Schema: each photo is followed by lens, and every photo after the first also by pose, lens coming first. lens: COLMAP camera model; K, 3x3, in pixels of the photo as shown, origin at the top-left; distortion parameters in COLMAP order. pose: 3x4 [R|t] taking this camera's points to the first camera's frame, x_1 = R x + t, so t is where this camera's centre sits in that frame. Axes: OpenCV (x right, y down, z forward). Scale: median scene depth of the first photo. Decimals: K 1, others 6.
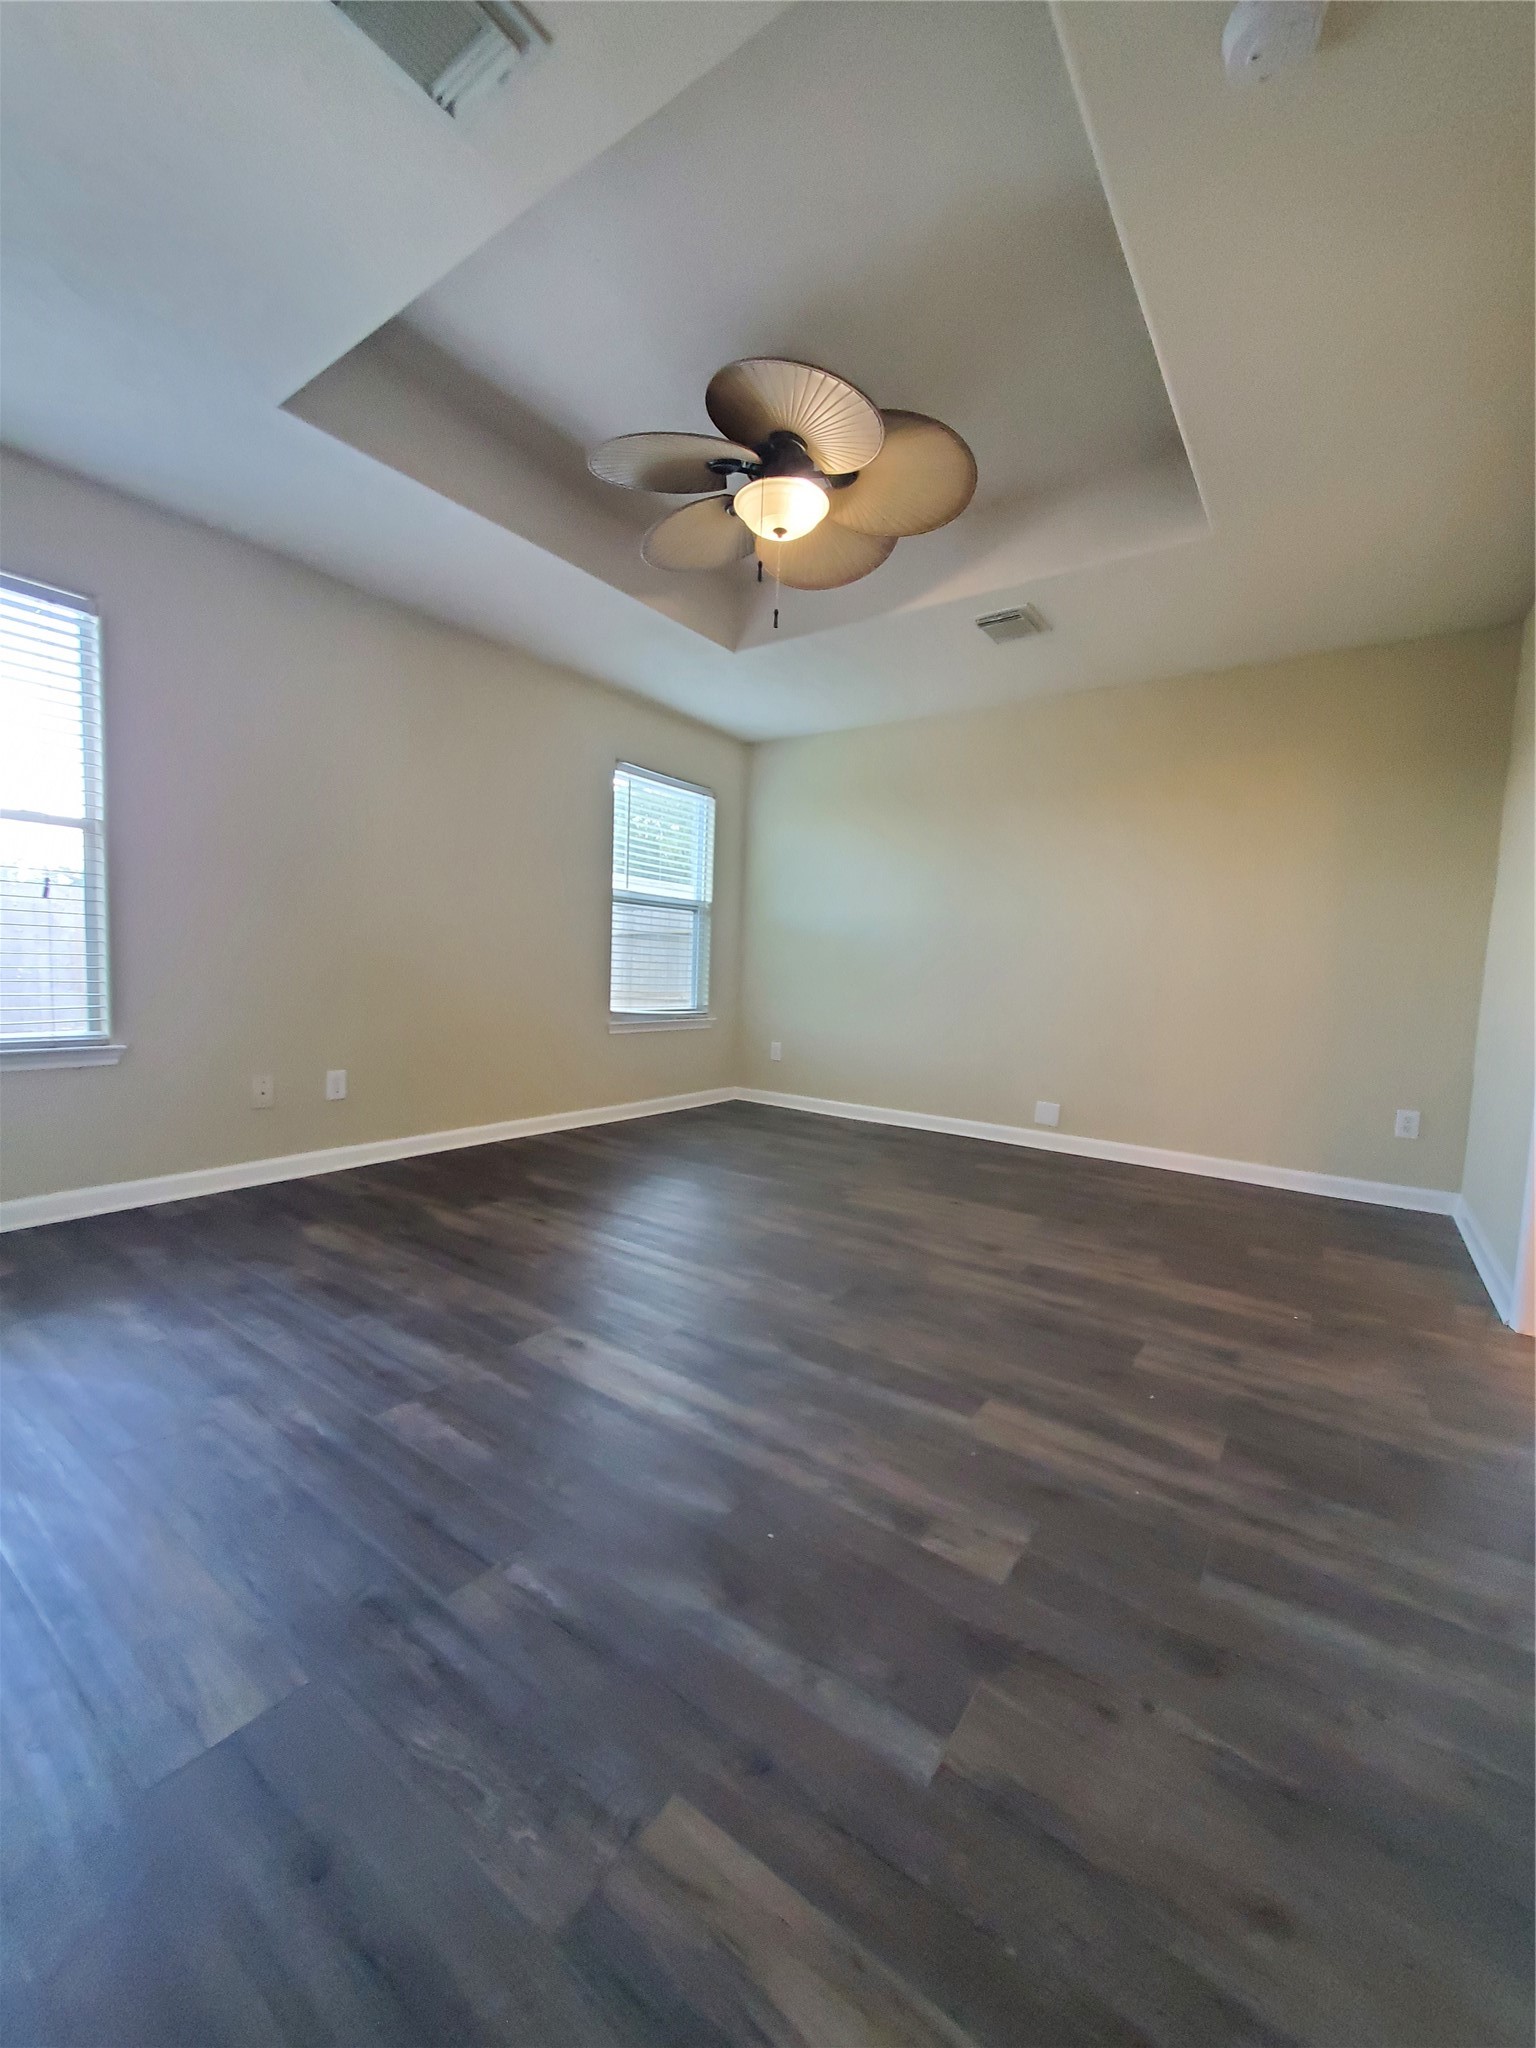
lens RADIAL K [[835.5, 0, 768.0], [0, 835.5, 1024.0], [0, 0, 1]] dist [0.026084, 0.000086]
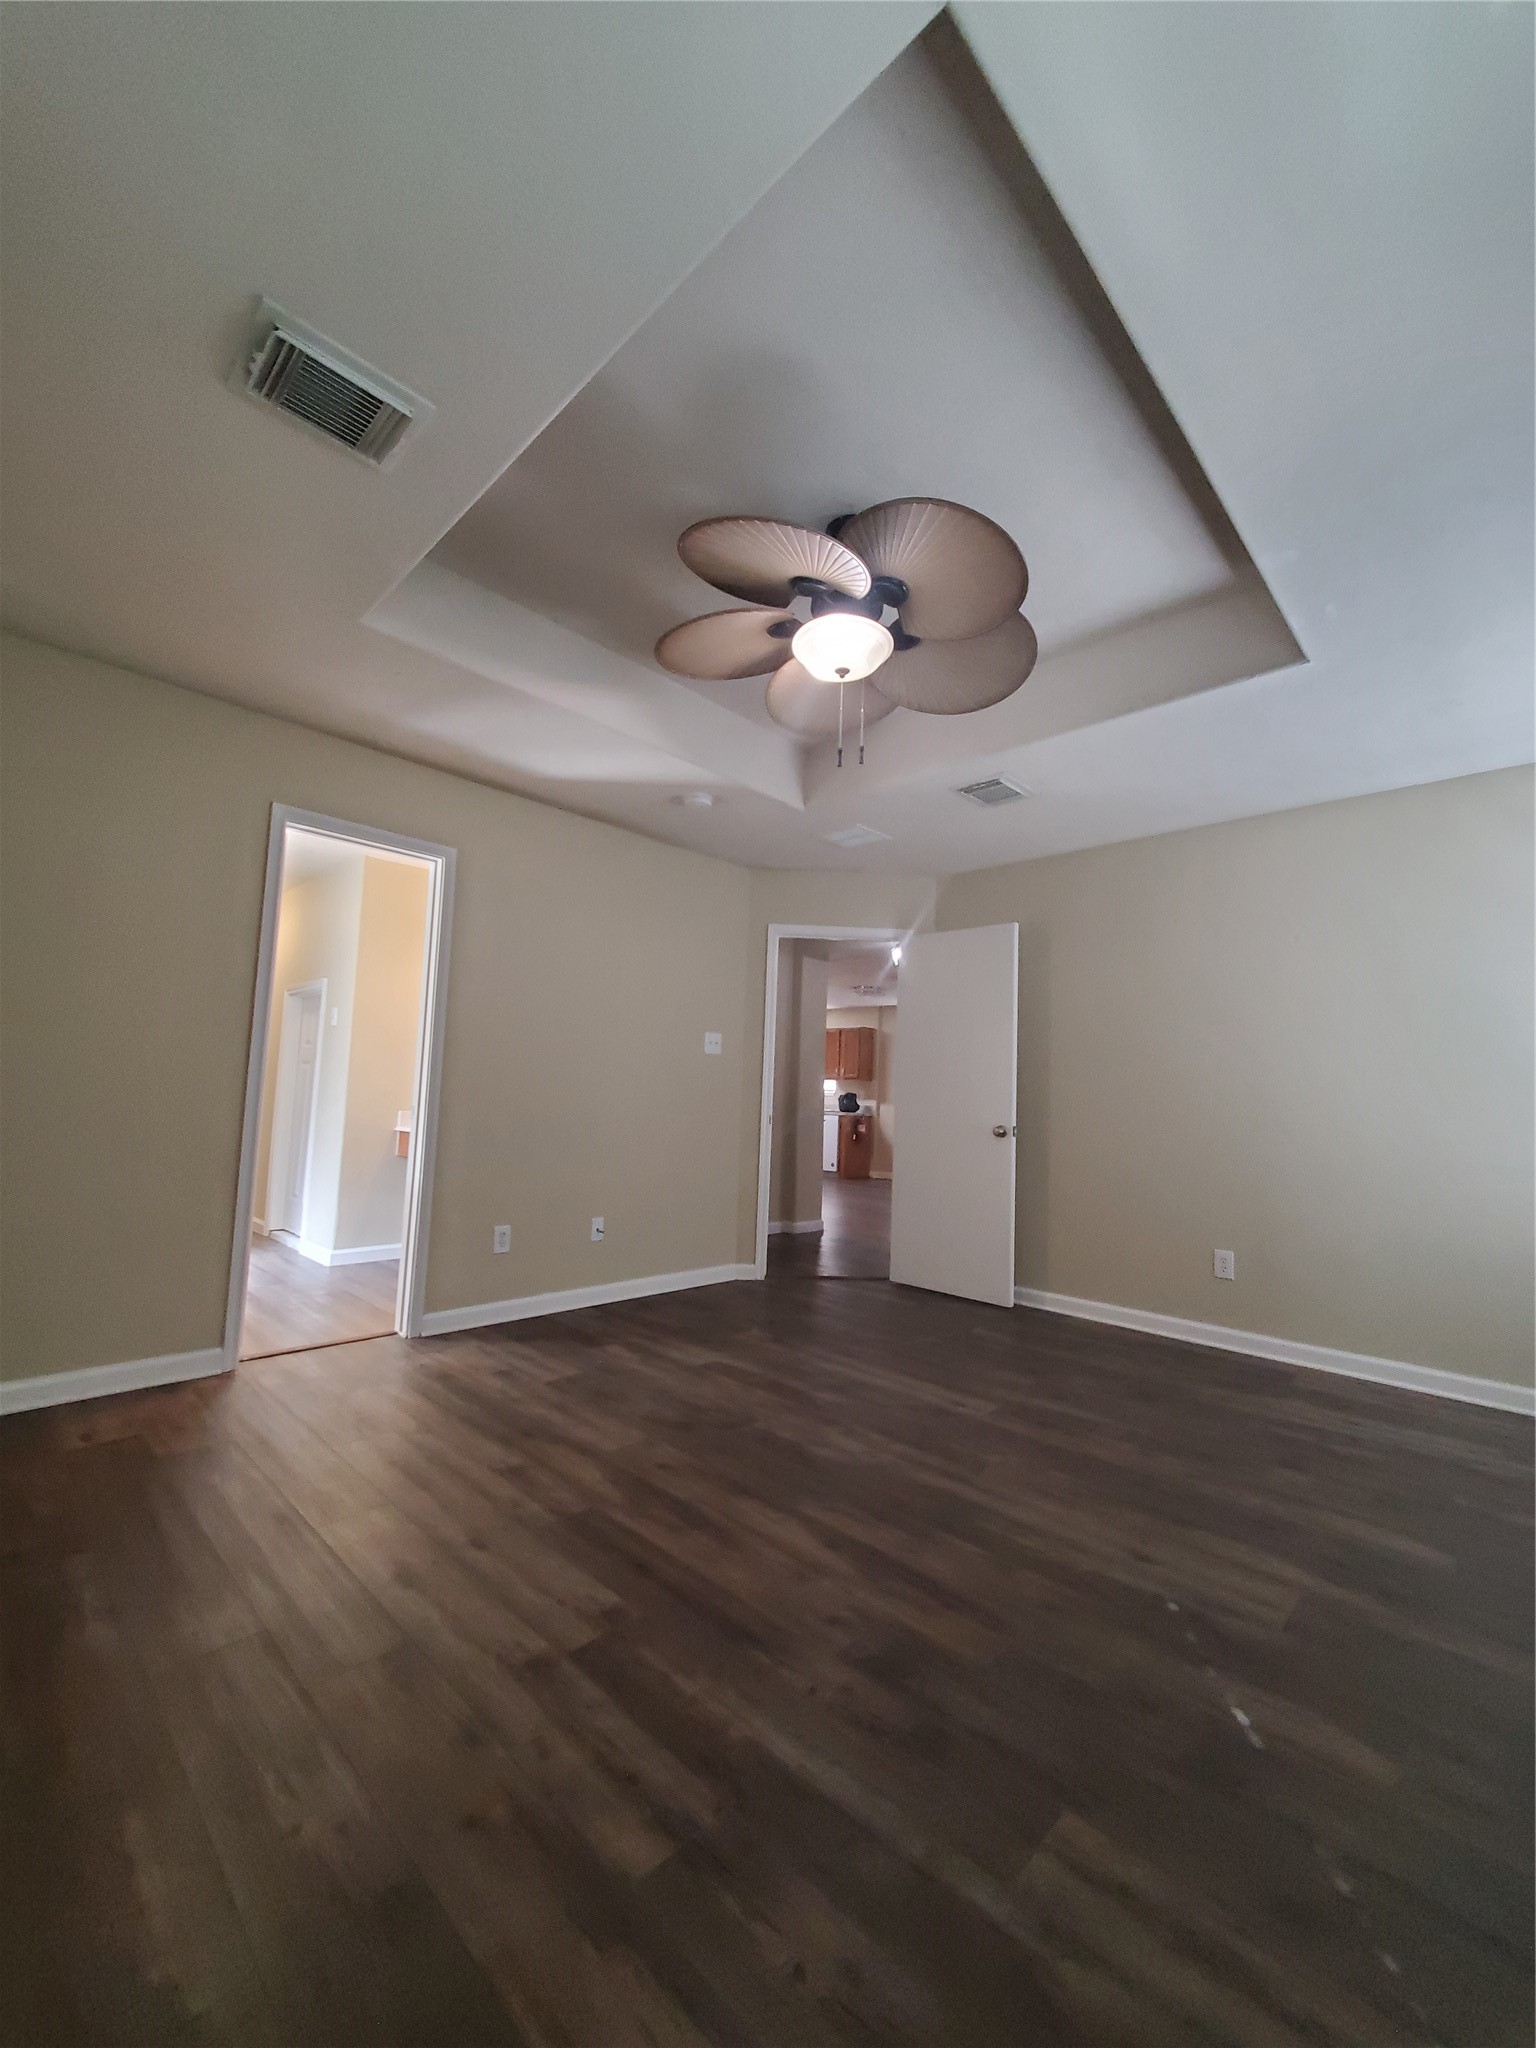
lens RADIAL K [[835.5, 0, 768.0], [0, 835.5, 1024.0], [0, 0, 1]] dist [0.026084, 0.000086]
pose [[-0.986704, -0.068725, 0.147286, -0.068528], [-0.072822, 0.997089, -0.022598, -0.185682], [-0.145304, -0.033023, -0.988836, 2.183432]]
